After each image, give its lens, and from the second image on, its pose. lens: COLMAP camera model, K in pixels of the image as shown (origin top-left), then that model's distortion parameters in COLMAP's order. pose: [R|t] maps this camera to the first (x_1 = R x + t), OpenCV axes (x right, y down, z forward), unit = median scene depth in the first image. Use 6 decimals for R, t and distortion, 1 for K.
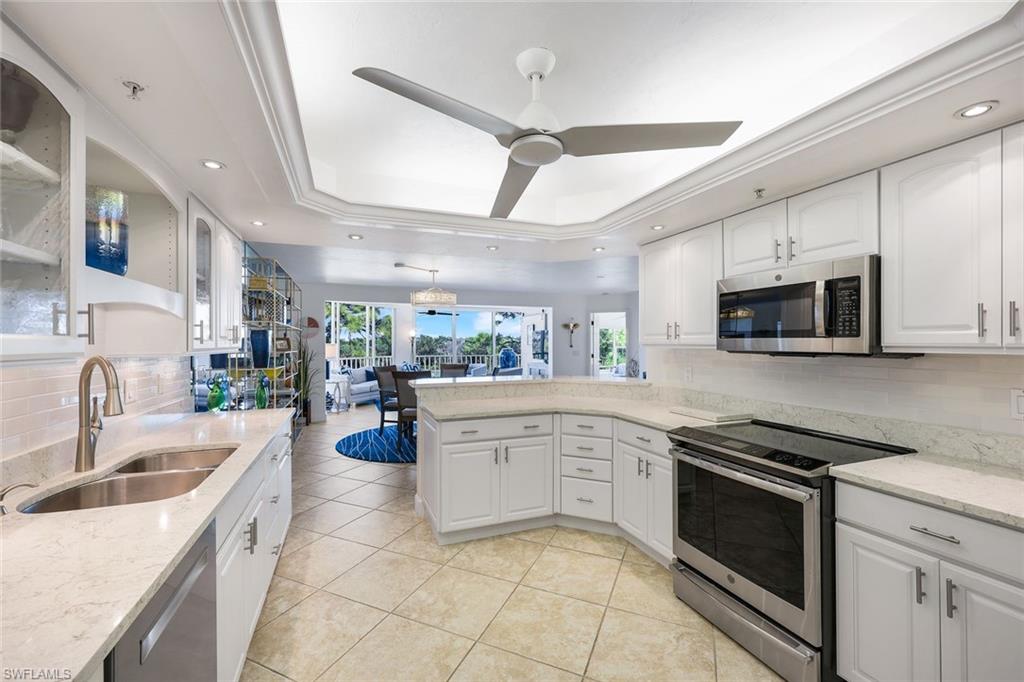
lens RADIAL K [[417.7, 0, 512.0], [0, 417.7, 341.0], [0, 0, 1]] dist [-0.001057, 0.000128]
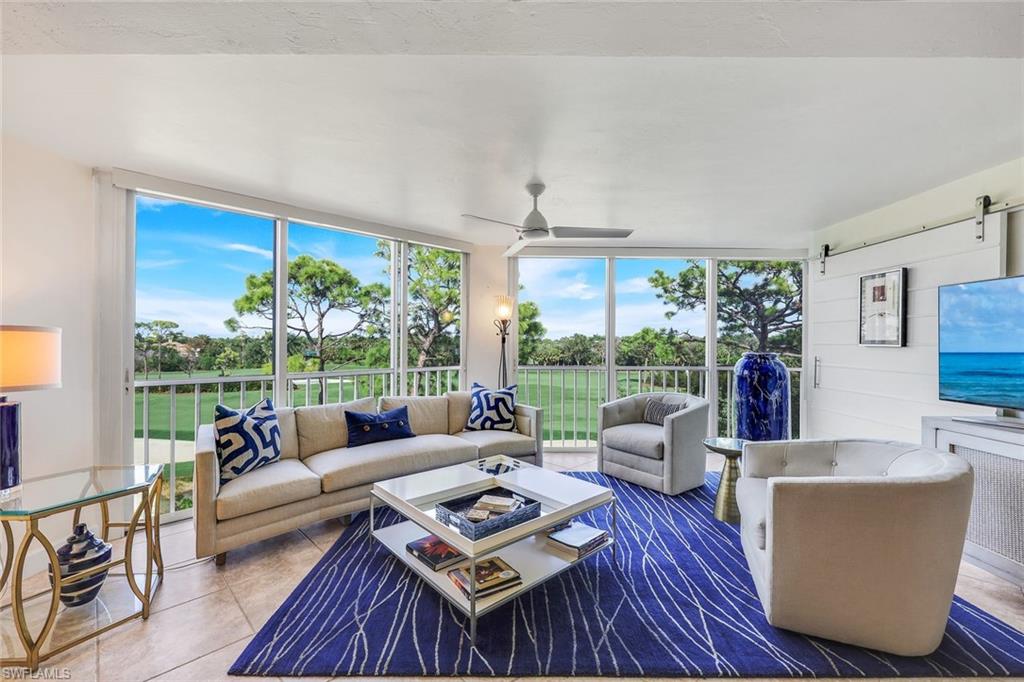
lens RADIAL K [[414.8, 0, 509.5], [0, 414.8, 341.7], [0, 0, 1]] dist [0.002808, 0.000673]
pose [[0.930721, 0.006667, -0.365668, -0.323856], [-0.005539, 0.999976, 0.004133, 0.032841], [0.365687, -0.001821, 0.930736, 2.343777]]
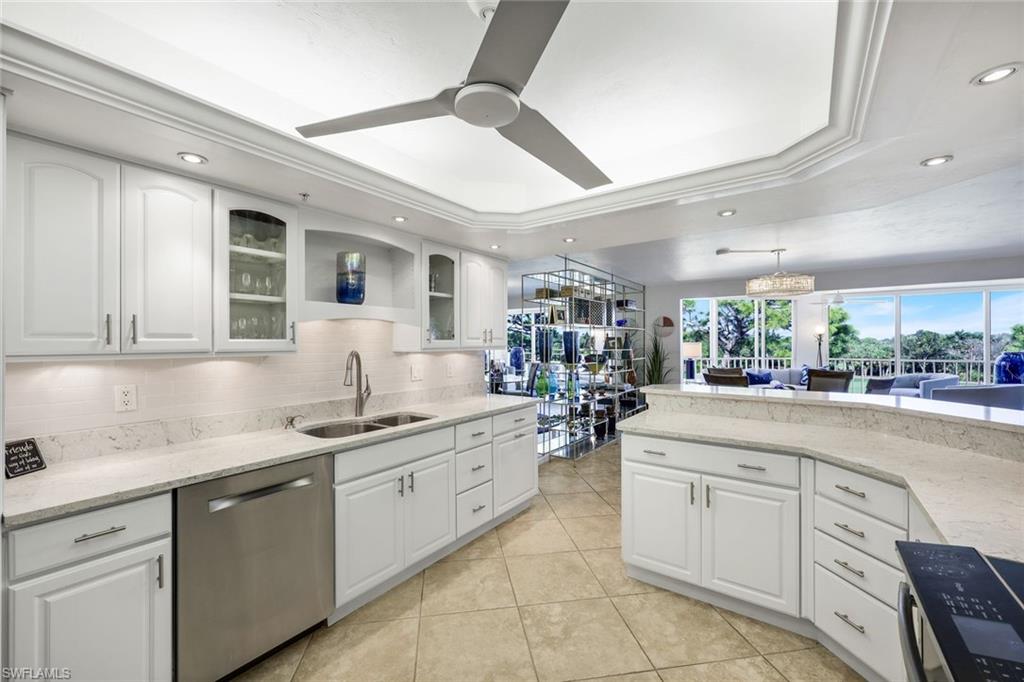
lens RADIAL K [[414.8, 0, 509.5], [0, 414.8, 341.7], [0, 0, 1]] dist [0.002808, 0.000673]
pose [[0.541792, 0.000007, -0.840513, 0.387048], [0.004161, 0.999988, 0.002691, -0.001051], [0.840502, -0.004956, 0.541785, 0.302712]]
